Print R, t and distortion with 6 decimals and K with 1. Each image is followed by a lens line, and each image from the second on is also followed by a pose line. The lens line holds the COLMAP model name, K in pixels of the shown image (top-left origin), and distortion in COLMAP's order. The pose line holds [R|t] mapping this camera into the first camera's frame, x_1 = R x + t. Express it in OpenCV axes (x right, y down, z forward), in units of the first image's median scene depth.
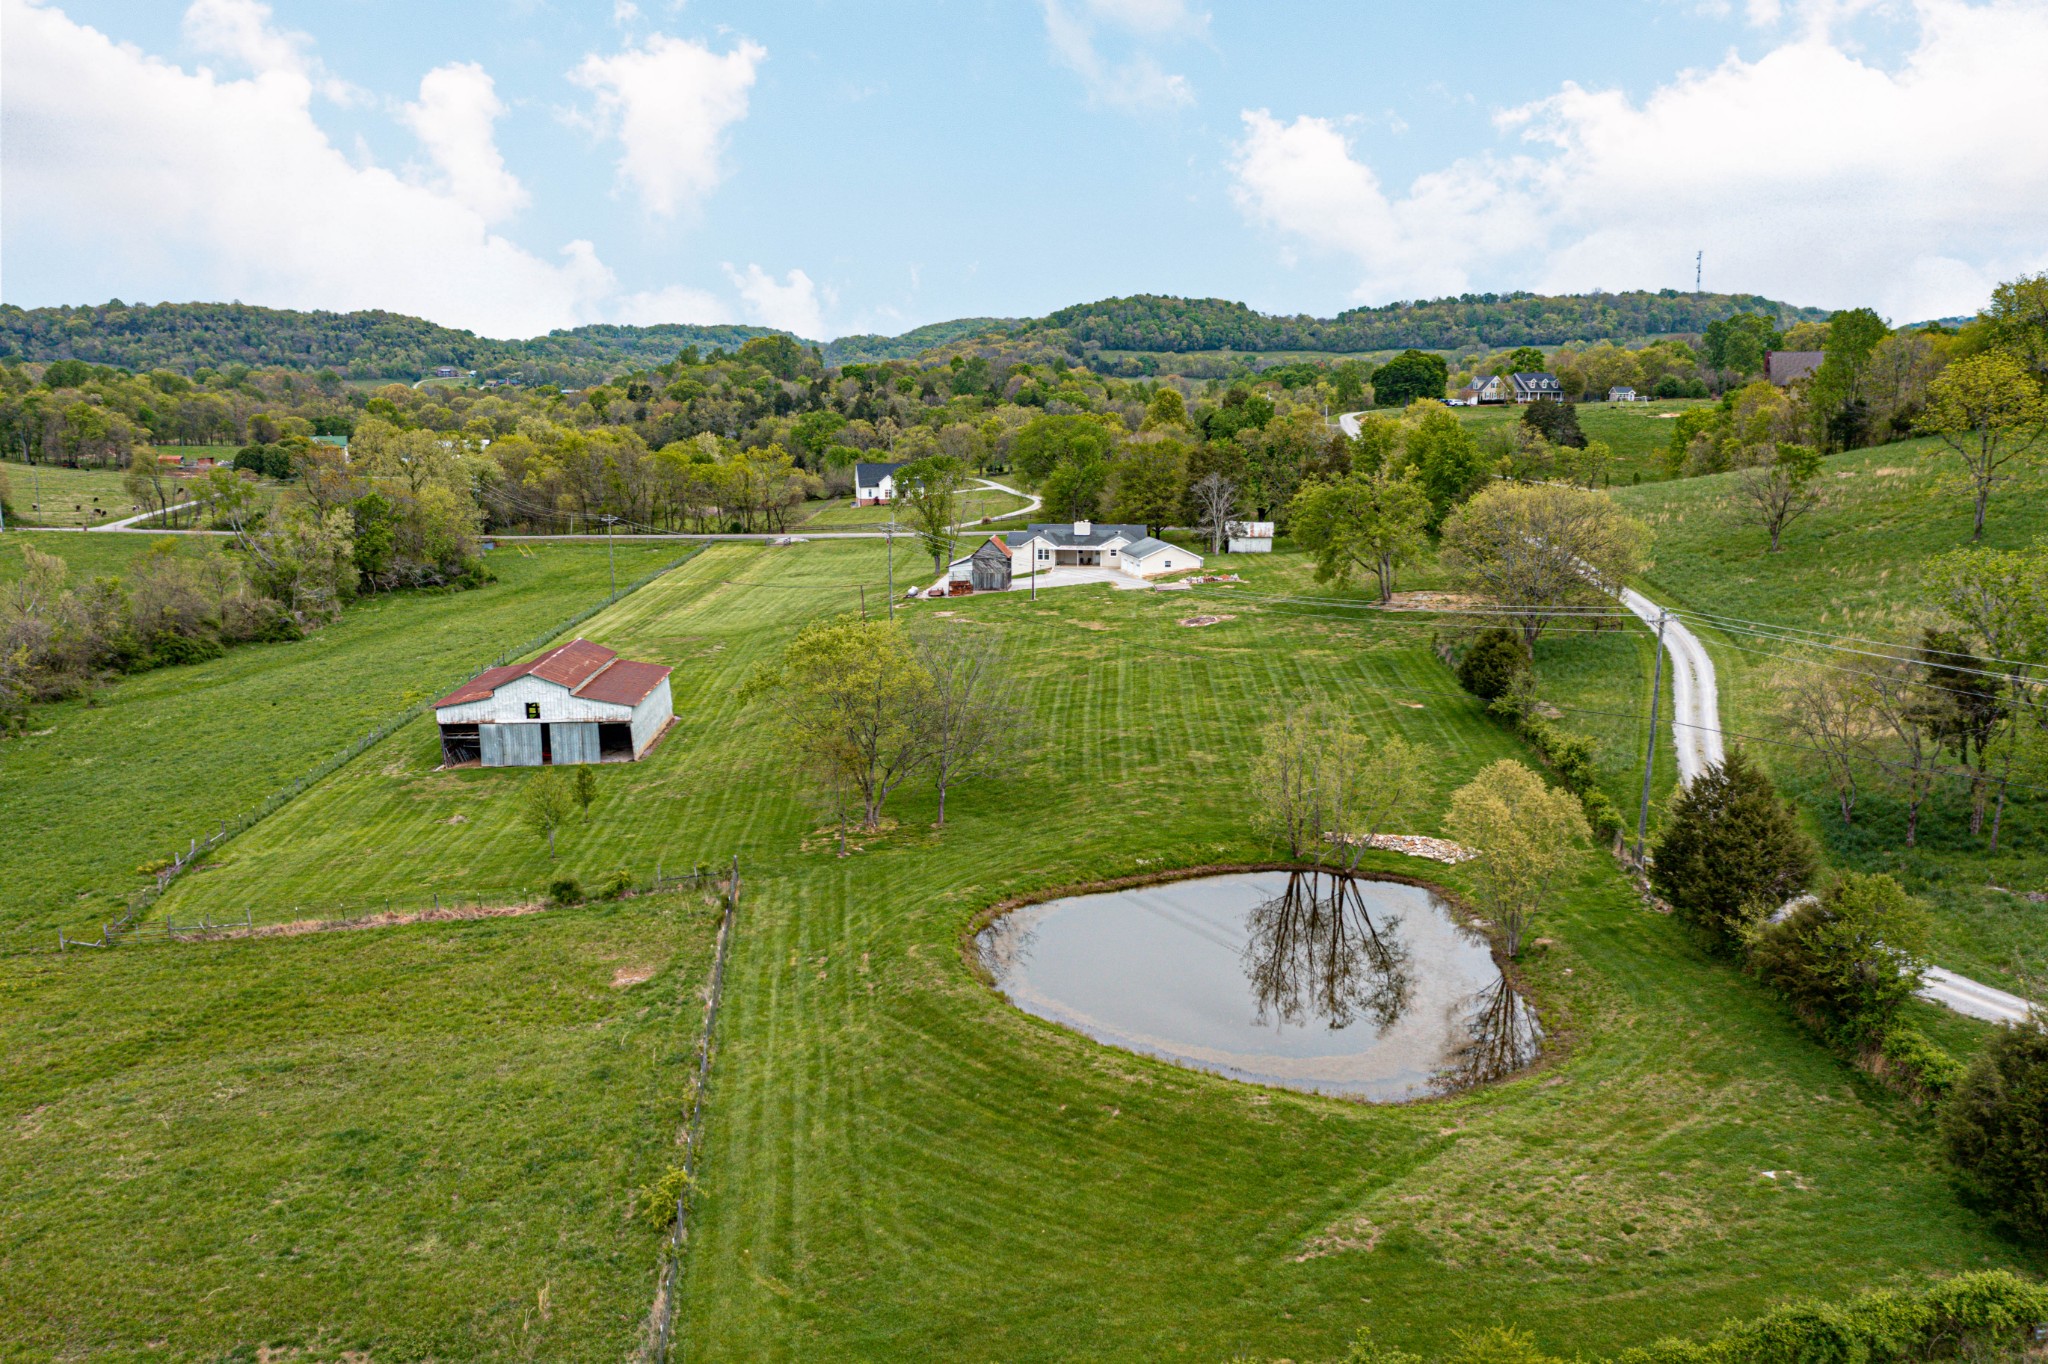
lens RADIAL K [[1480.7, 0, 1024.0], [0, 1480.7, 682.0], [0, 0, 1]] dist [-0.010031, -0.003119]
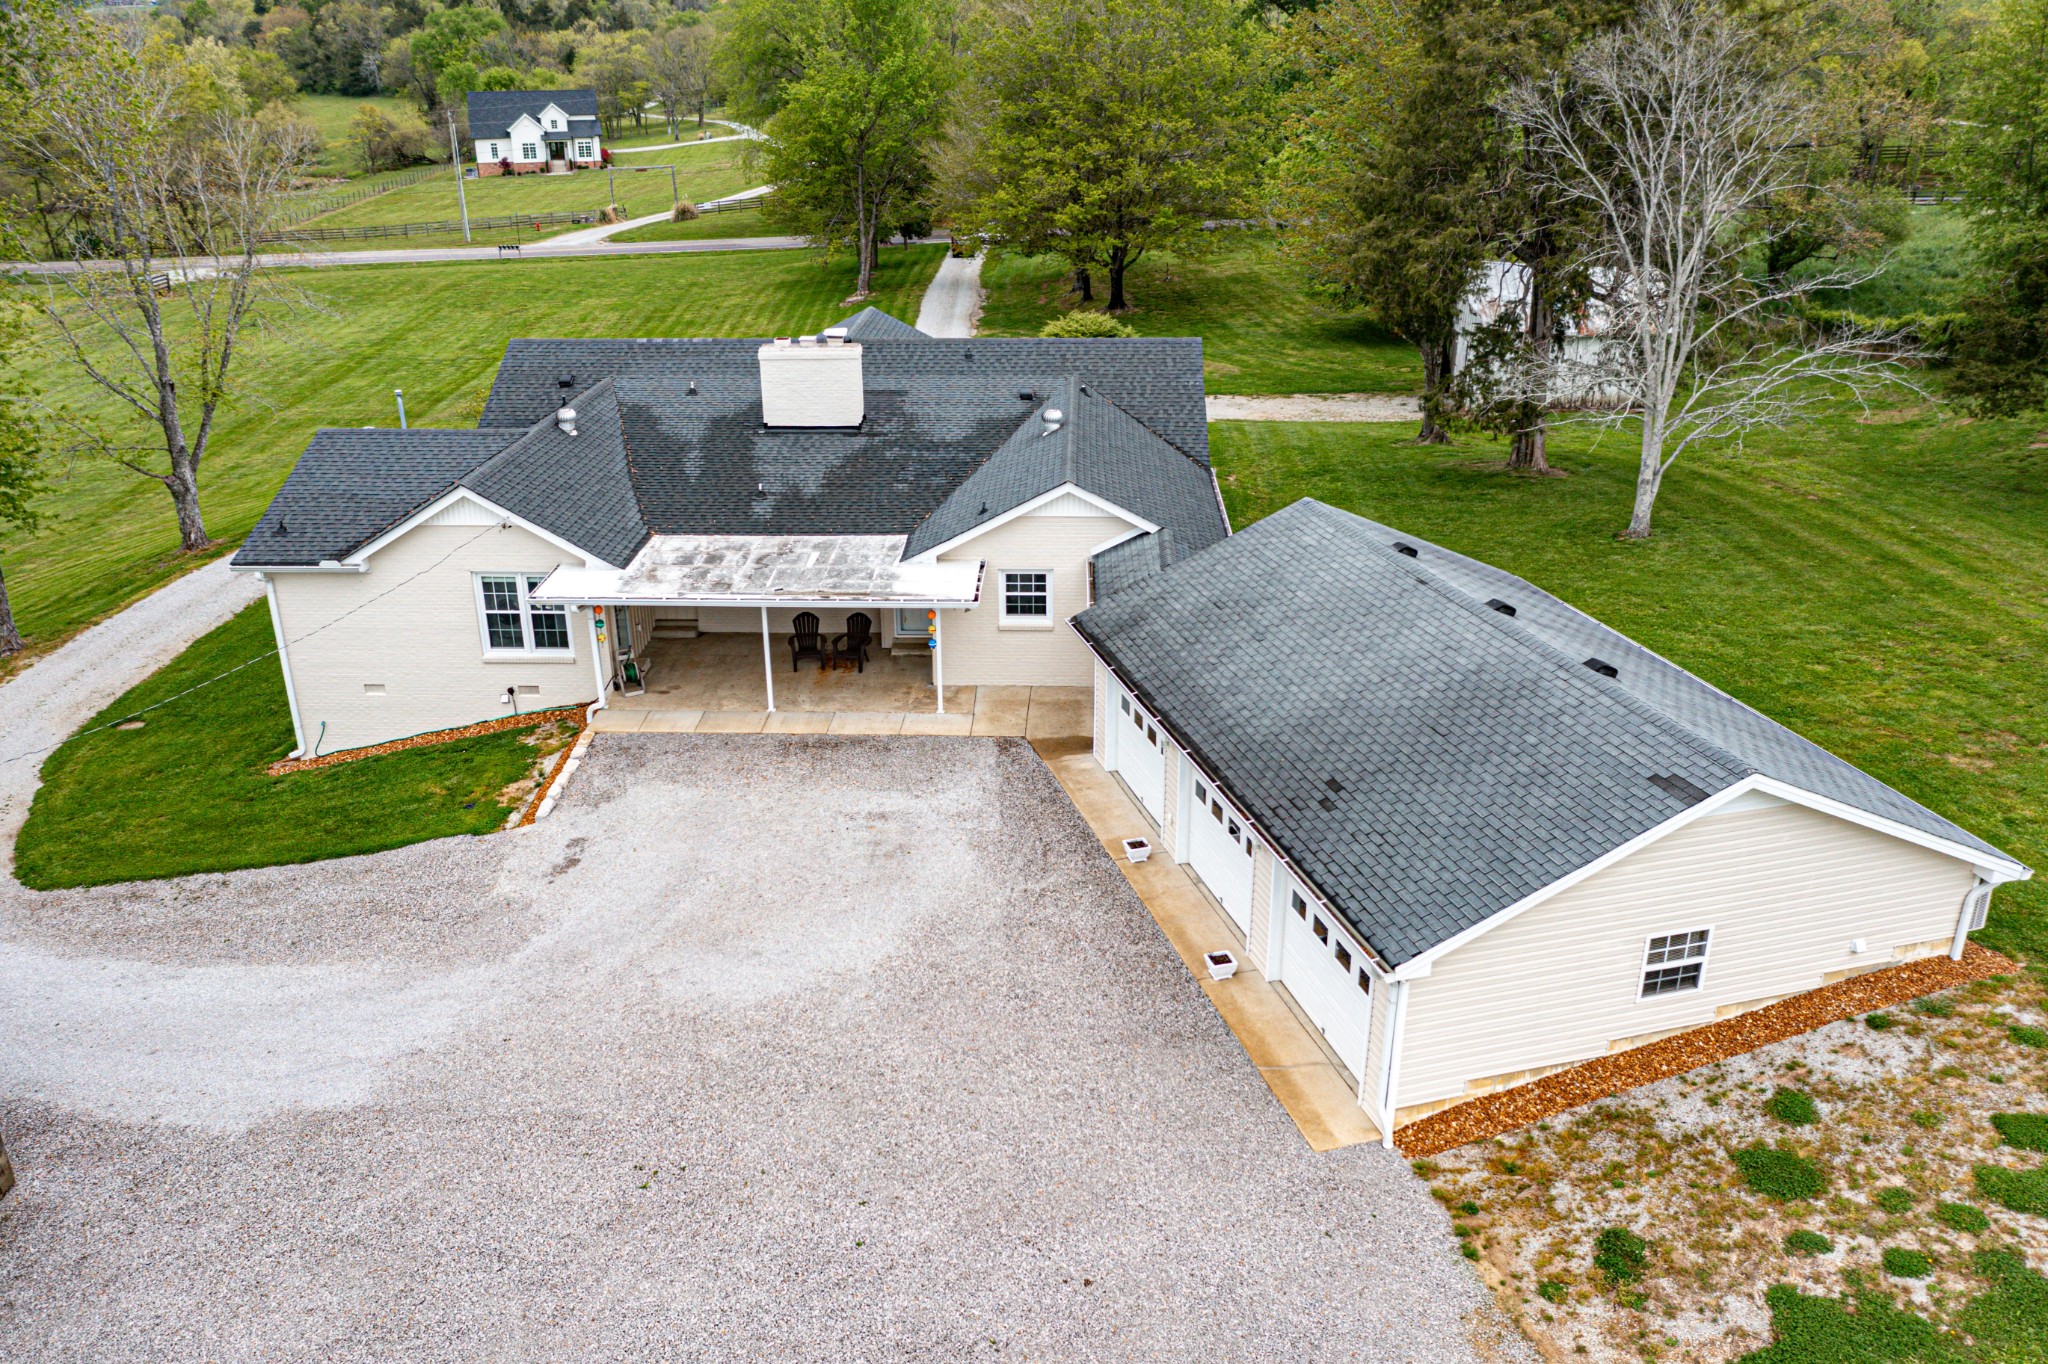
lens RADIAL K [[1480.7, 0, 1024.0], [0, 1480.7, 682.0], [0, 0, 1]] dist [-0.010031, -0.003119]
pose [[0.994425, -0.049361, 0.093177, 0.036531], [0.027566, 0.974629, 0.222122, -0.086139], [-0.101777, -0.218315, 0.970557, 0.673562]]
